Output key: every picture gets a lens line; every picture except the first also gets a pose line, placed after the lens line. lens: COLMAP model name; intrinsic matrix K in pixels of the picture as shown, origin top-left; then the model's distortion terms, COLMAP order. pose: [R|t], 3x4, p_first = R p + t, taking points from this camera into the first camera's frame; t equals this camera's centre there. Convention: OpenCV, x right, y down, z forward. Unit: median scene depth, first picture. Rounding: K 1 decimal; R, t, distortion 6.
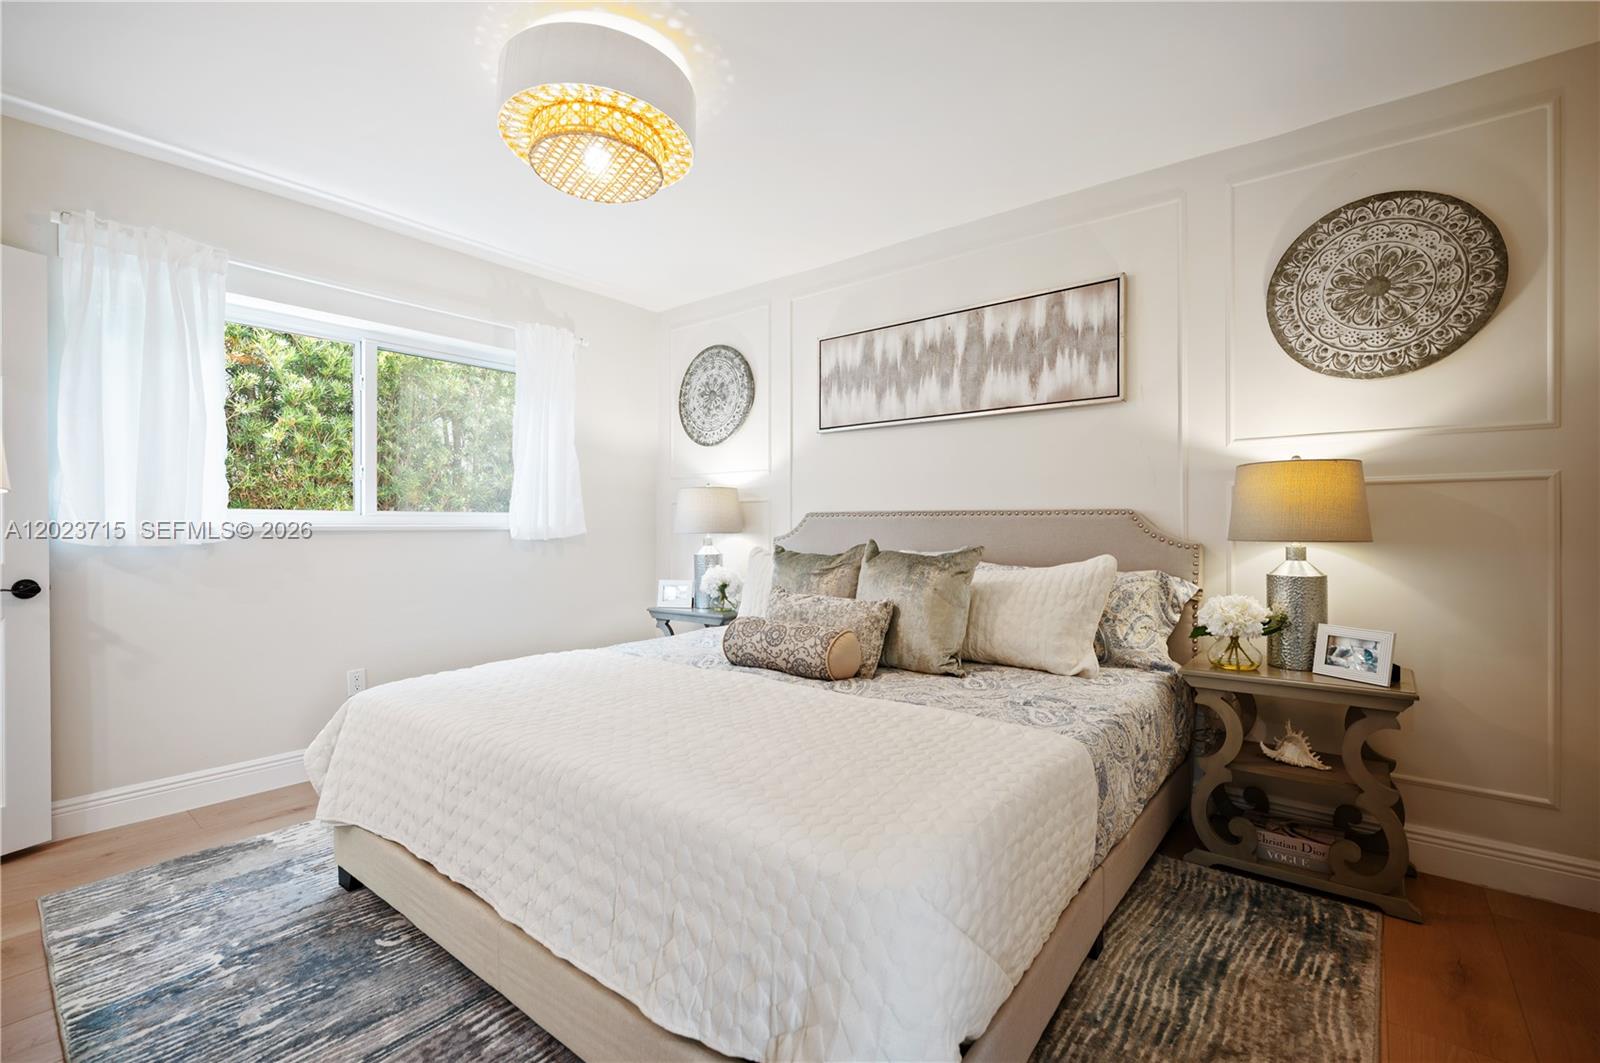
lens RADIAL K [[671.8, 0, 798.0], [0, 671.8, 530.9], [0, 0, 1]] dist [0.001950, -0.000344]
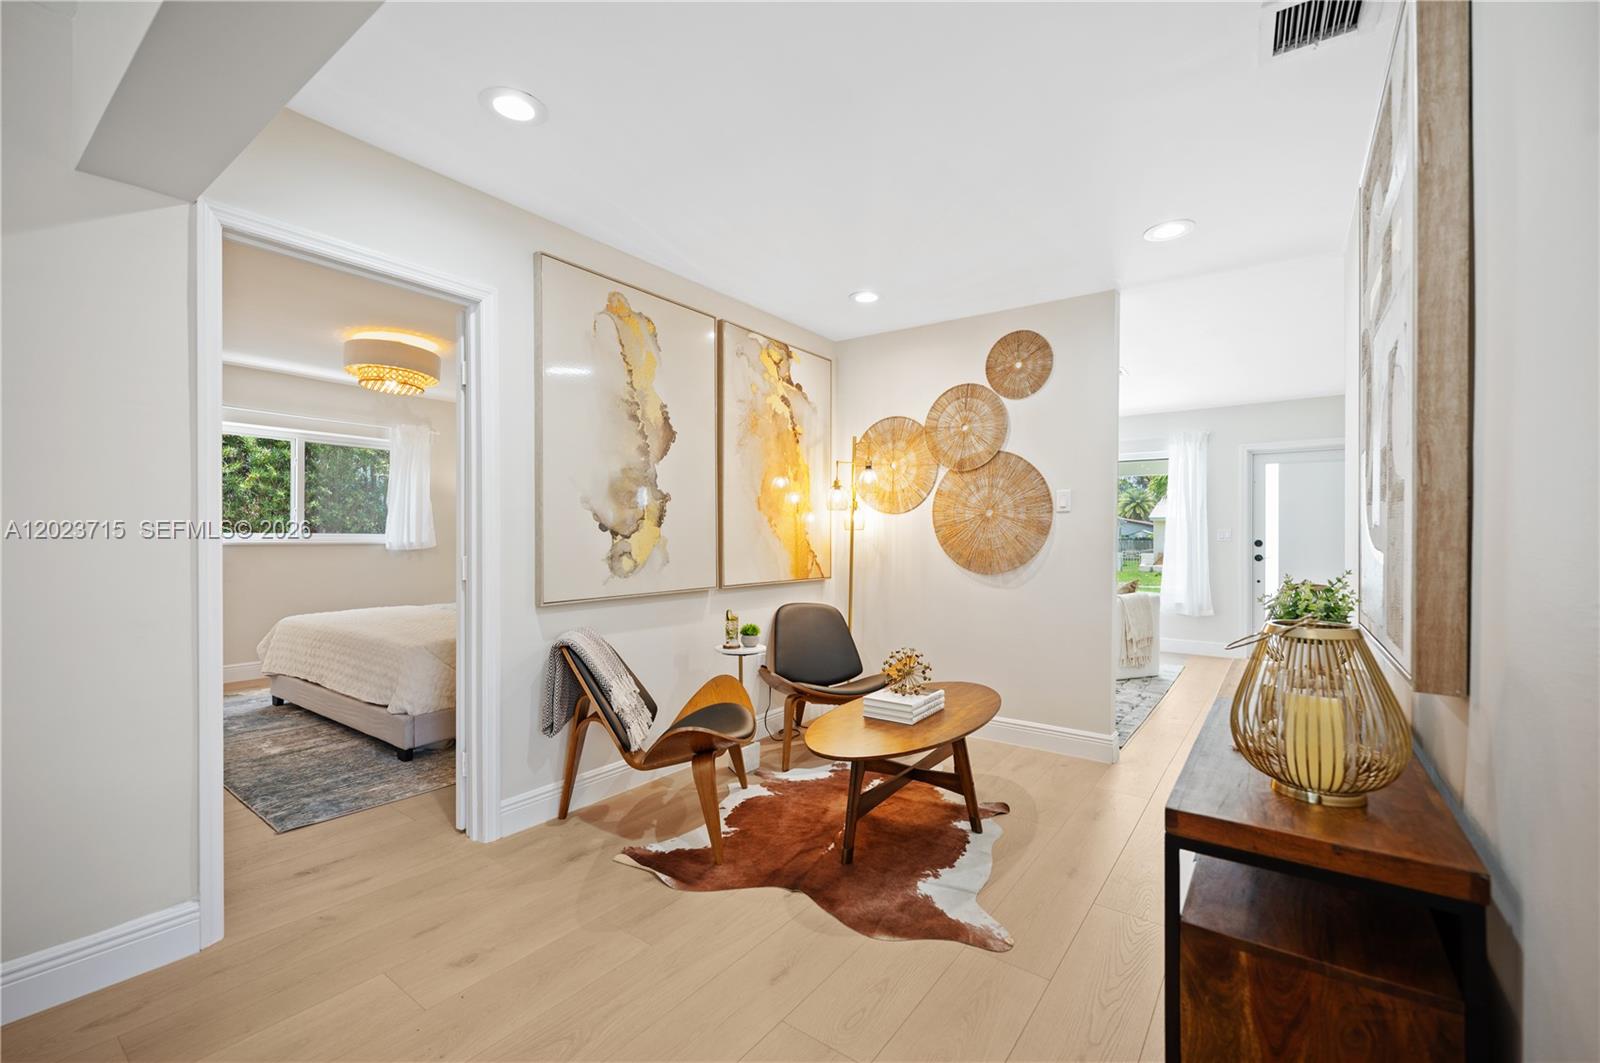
lens RADIAL K [[671.8, 0, 803.5], [0, 671.8, 536.5], [0, 0, 1]] dist [0.001950, -0.000344]
pose [[0.999544, 0.005637, 0.029651, 0.538526], [-0.005383, 0.999948, -0.008638, -0.011359], [-0.029698, 0.008474, 0.999523, -0.687284]]
